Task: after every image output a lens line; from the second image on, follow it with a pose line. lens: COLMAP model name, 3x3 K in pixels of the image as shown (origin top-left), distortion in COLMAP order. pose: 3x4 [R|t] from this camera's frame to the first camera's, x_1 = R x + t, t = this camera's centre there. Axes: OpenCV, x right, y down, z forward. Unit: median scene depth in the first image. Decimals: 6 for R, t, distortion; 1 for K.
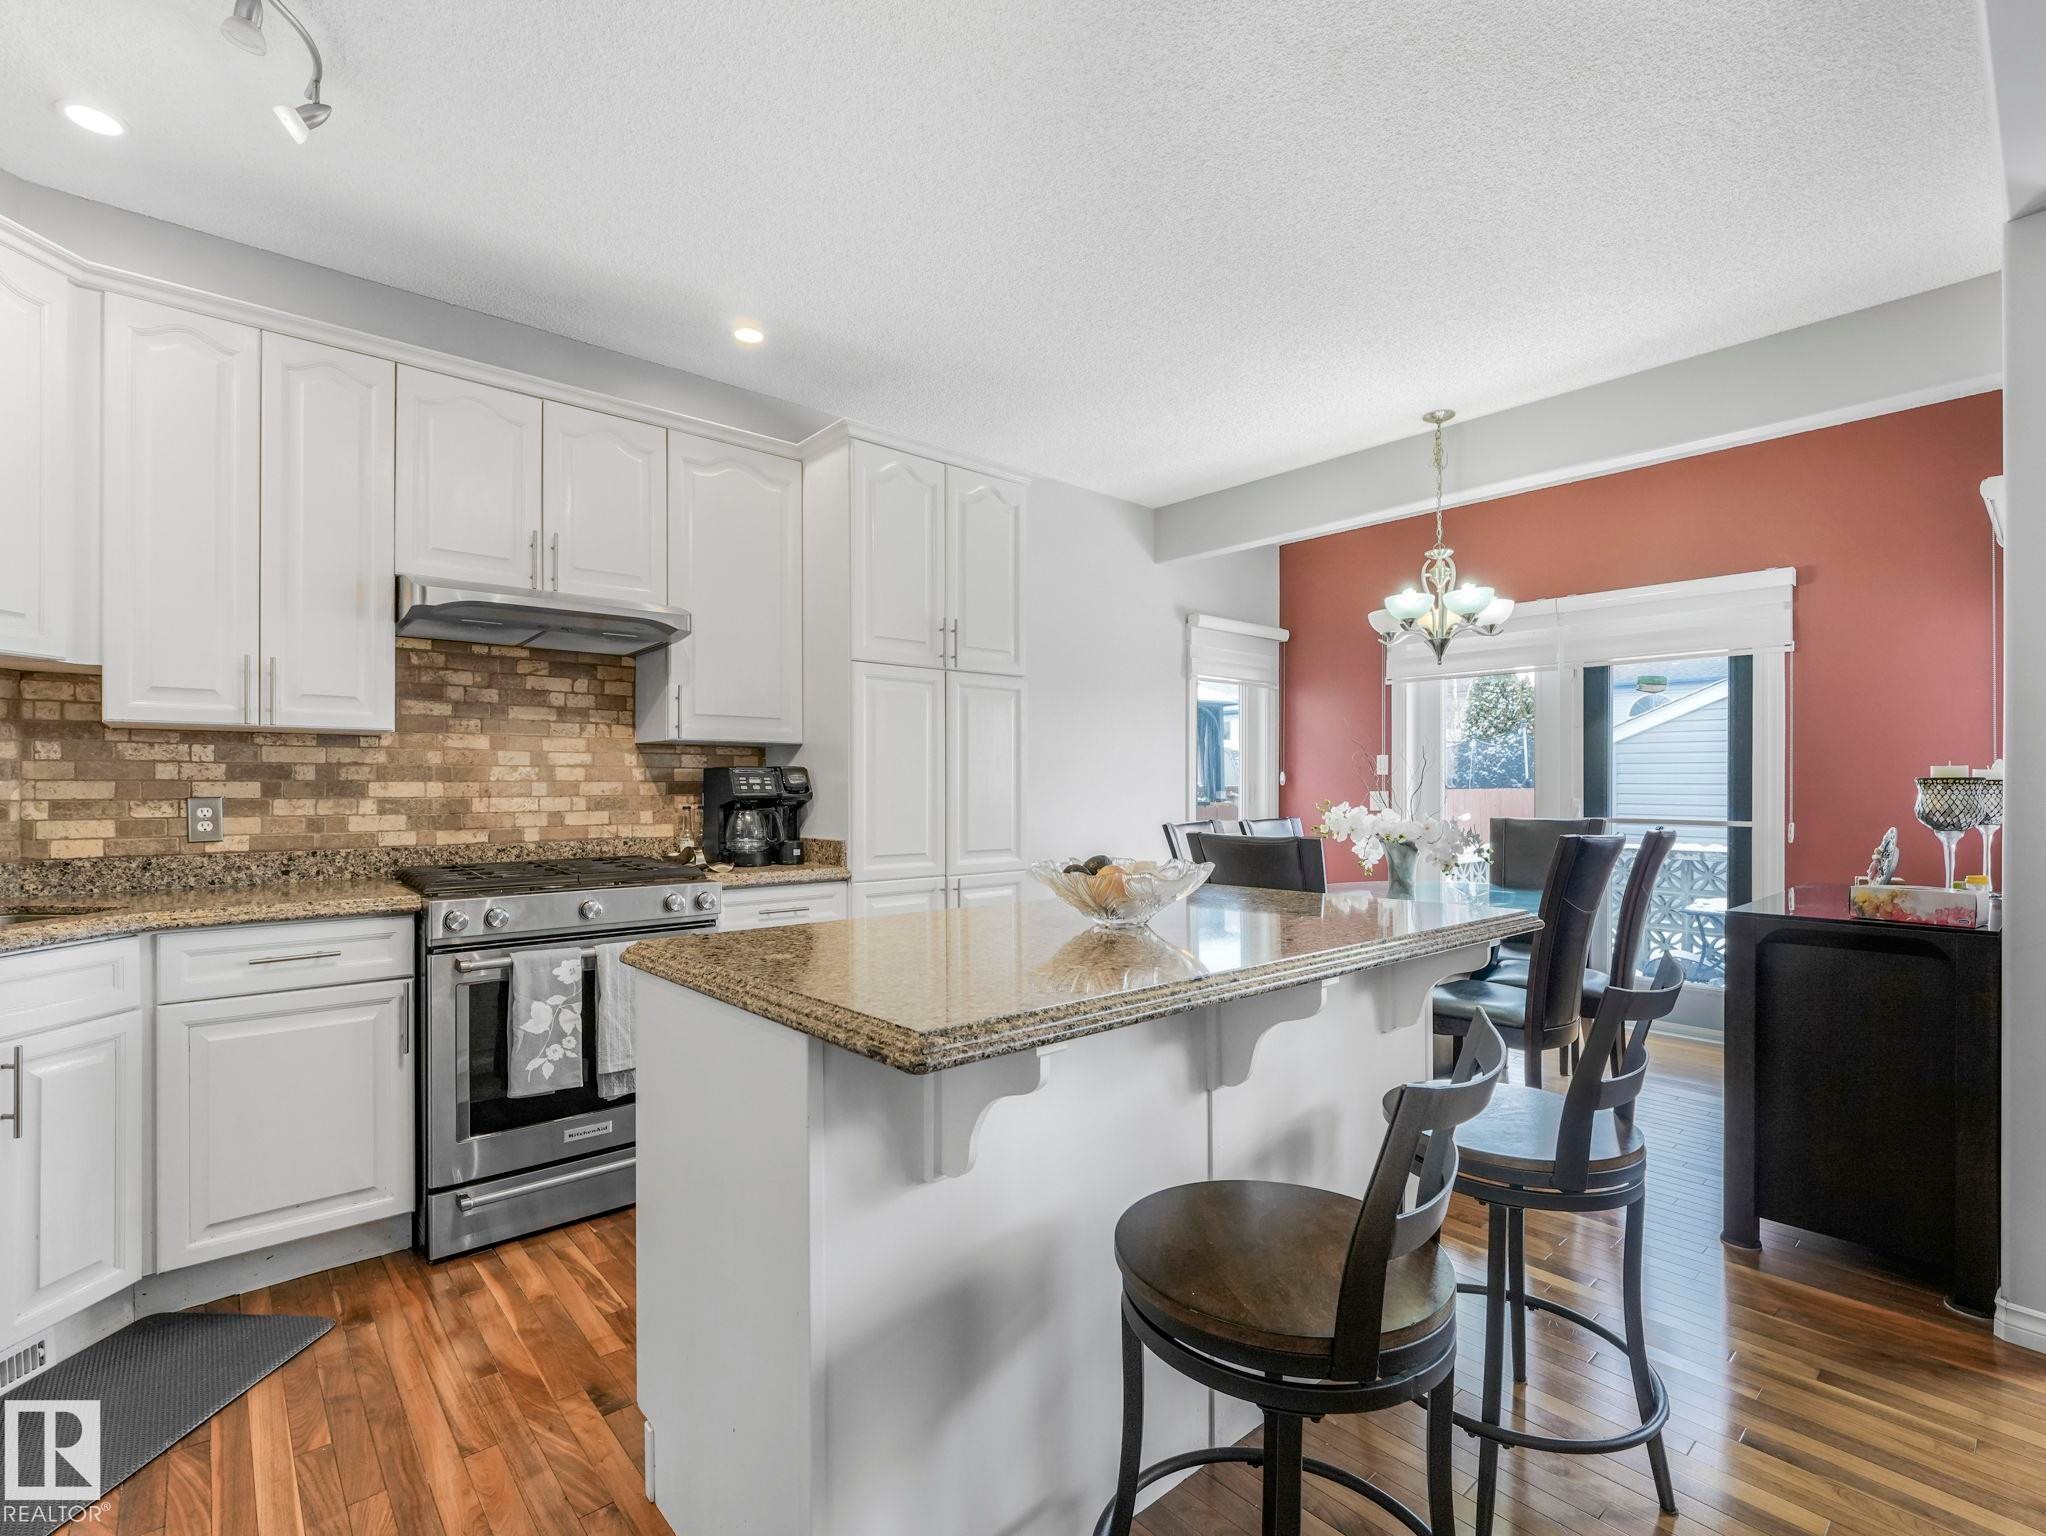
lens RADIAL K [[971.3, 0, 1013.3], [0, 971.3, 793.3], [0, 0, 1]] dist [-0.001944, -0.000322]
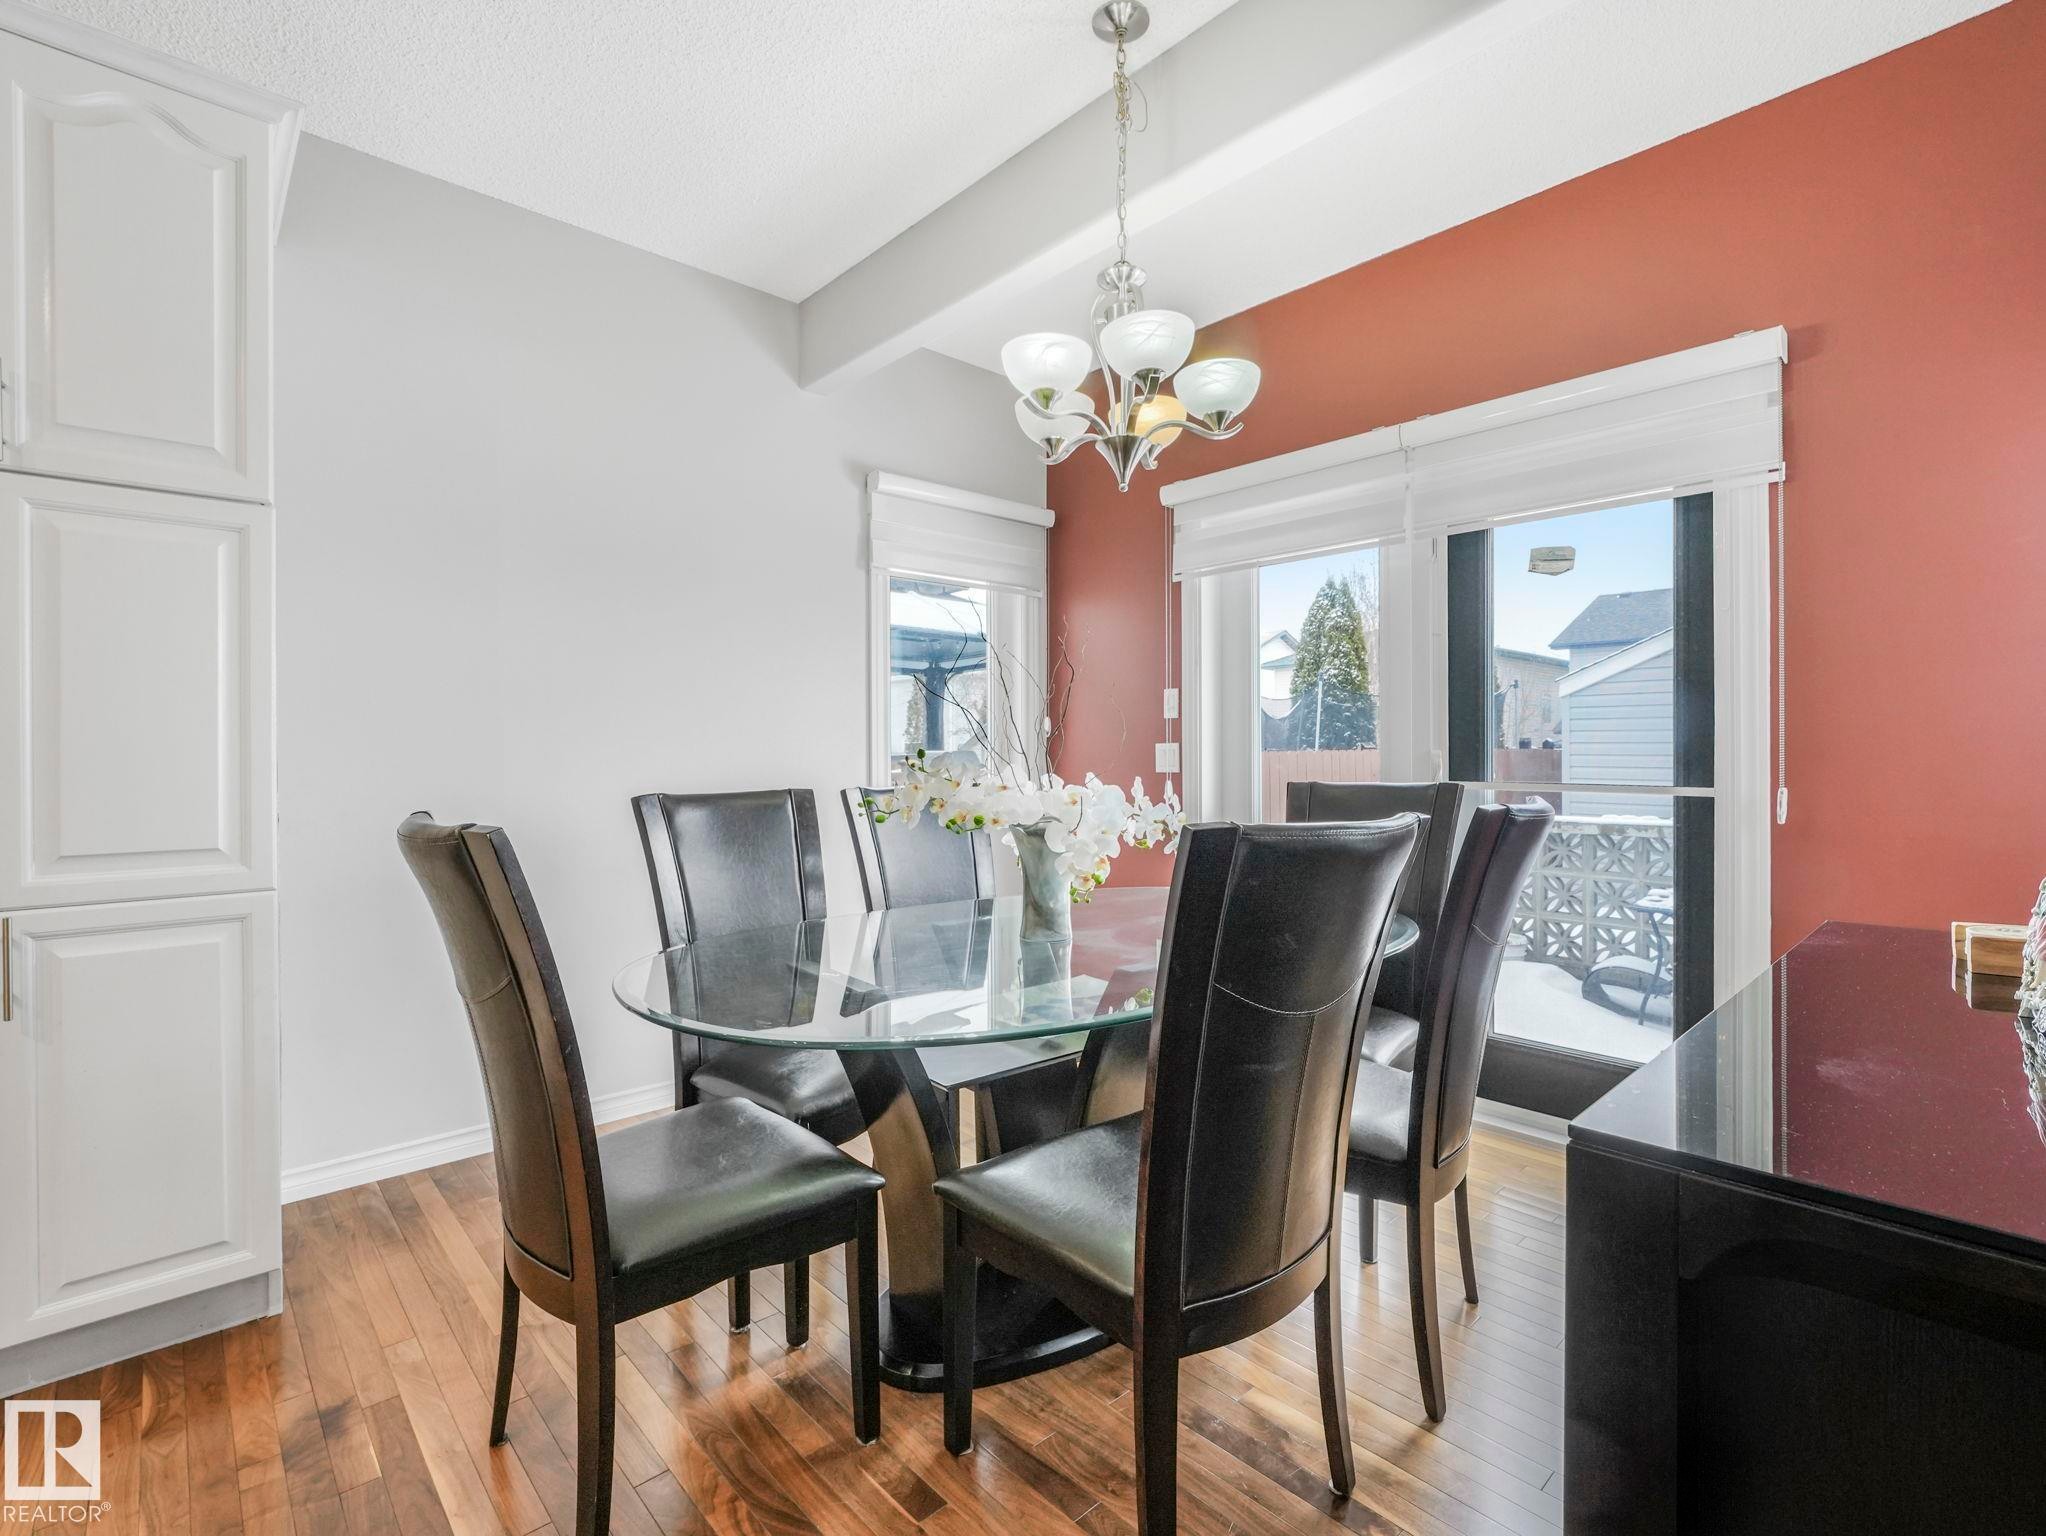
lens RADIAL K [[963.7, 0, 1024.9], [0, 963.7, 755.8], [0, 0, 1]] dist [-0.004411, 0.000474]
pose [[0.999870, -0.002270, 0.015946, 0.478059], [0.002335, 0.999989, -0.004057, 0.016123], [-0.015937, 0.004094, 0.999865, 0.606316]]
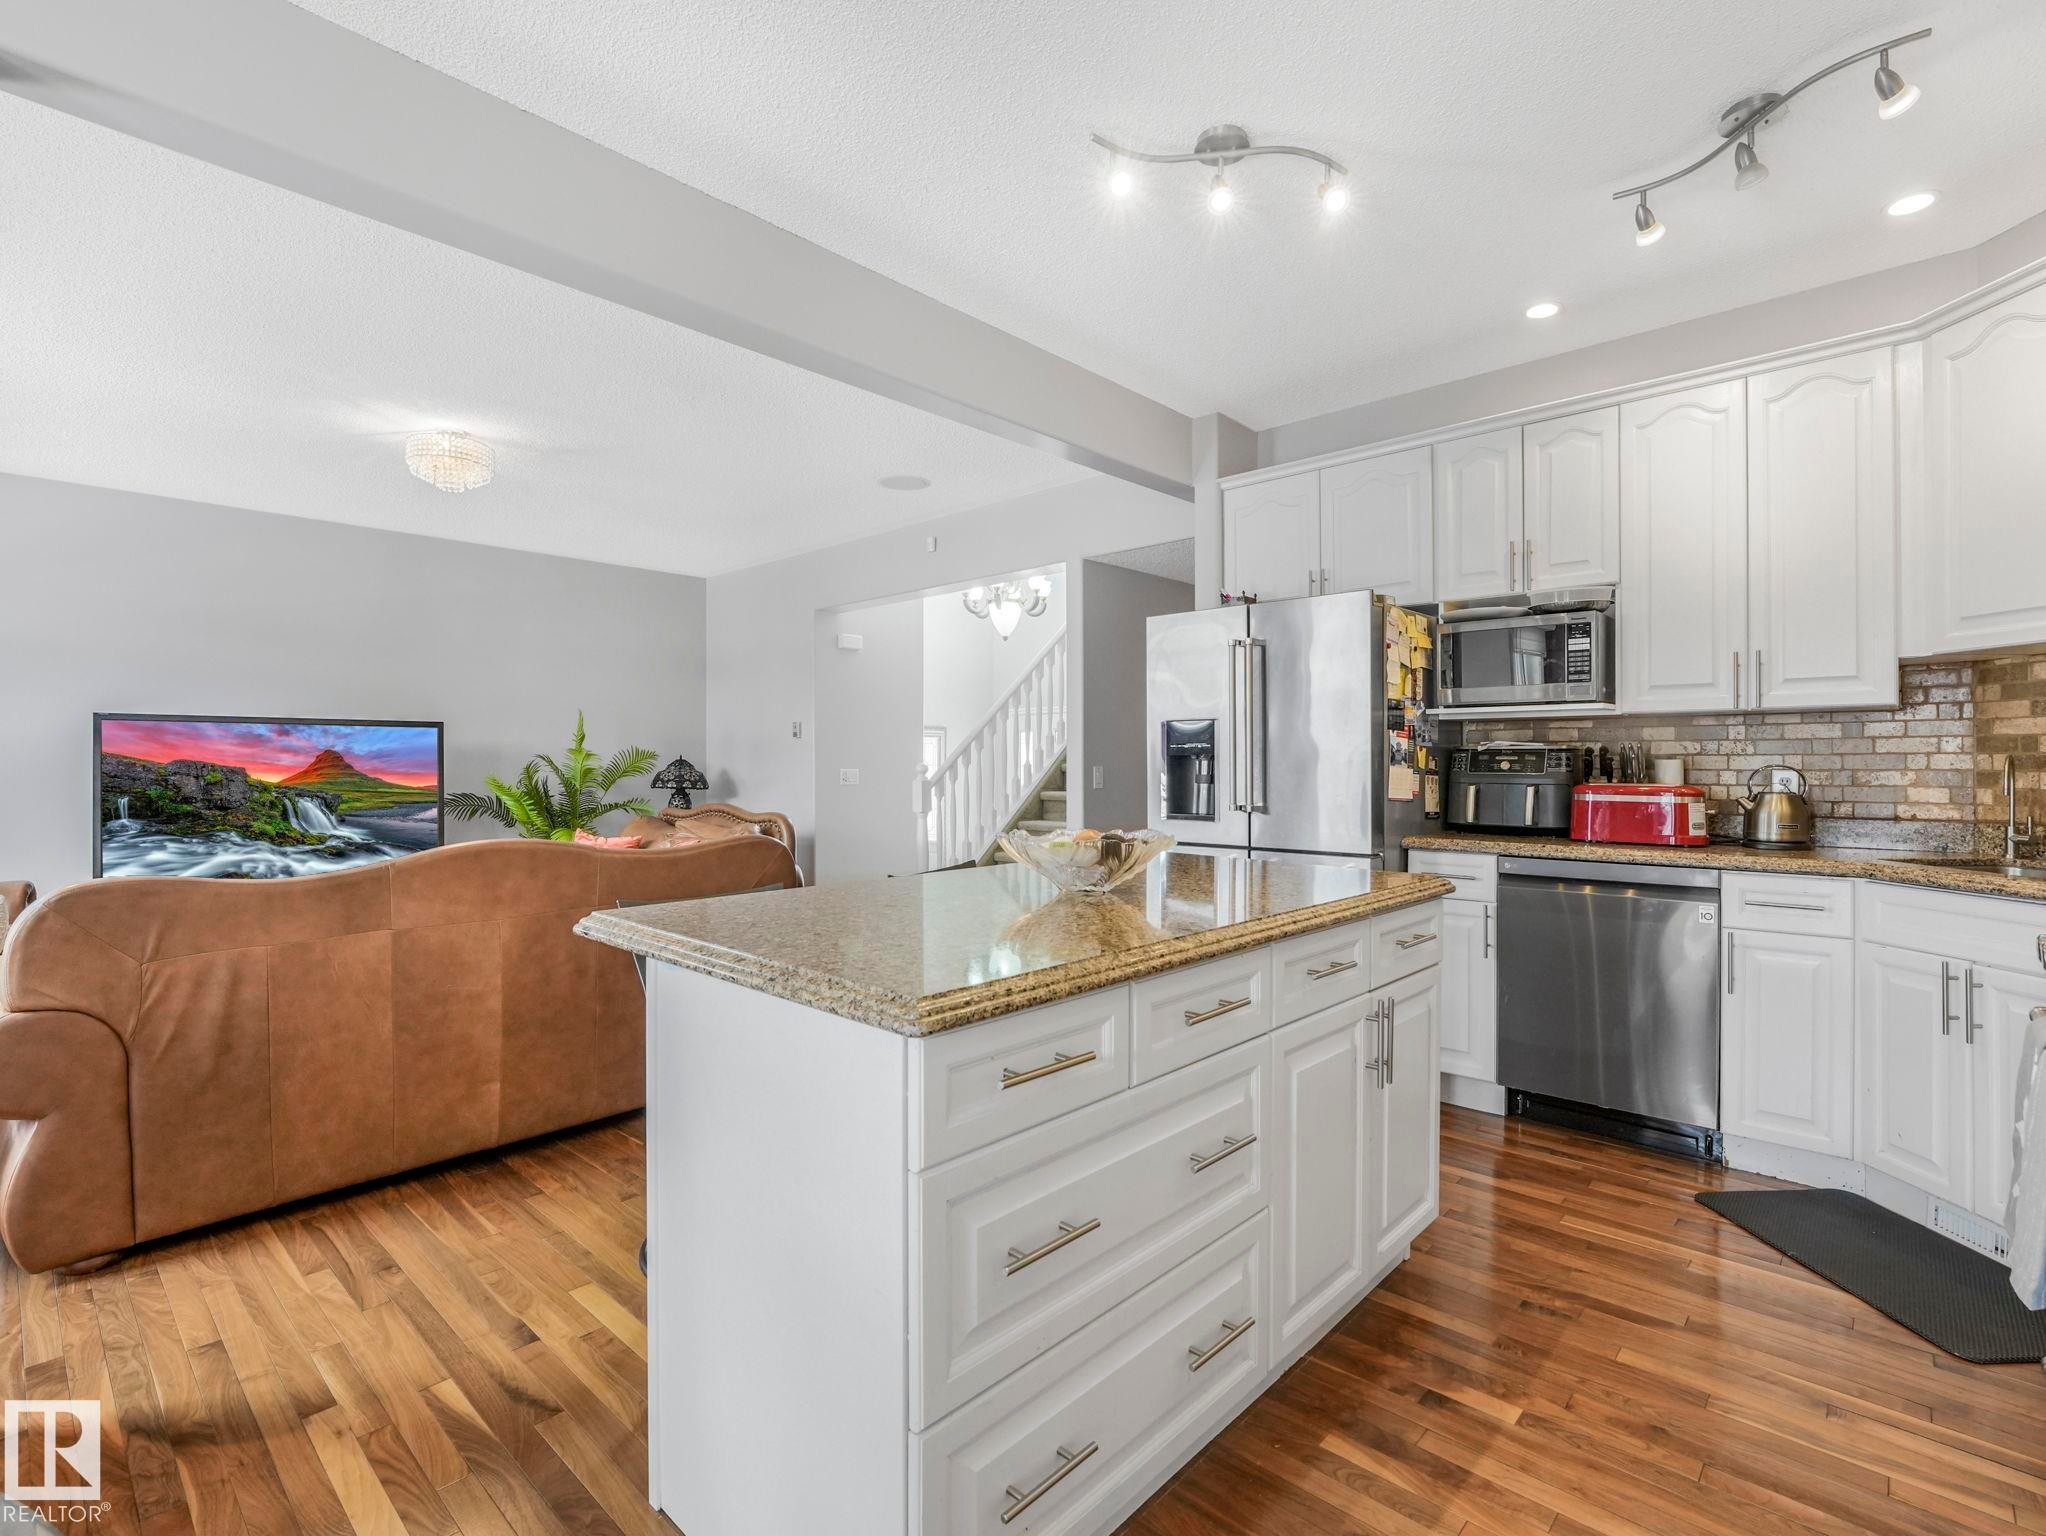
lens RADIAL K [[976.0, 0, 1023.0], [0, 976.0, 768.0], [0, 0, 1]] dist [-0.011782, 0.000210]
pose [[-0.995103, 0.001284, -0.098833, 0.170999], [0.000272, 0.999947, 0.010253, -0.004103], [0.098841, 0.010176, -0.995051, 1.238821]]
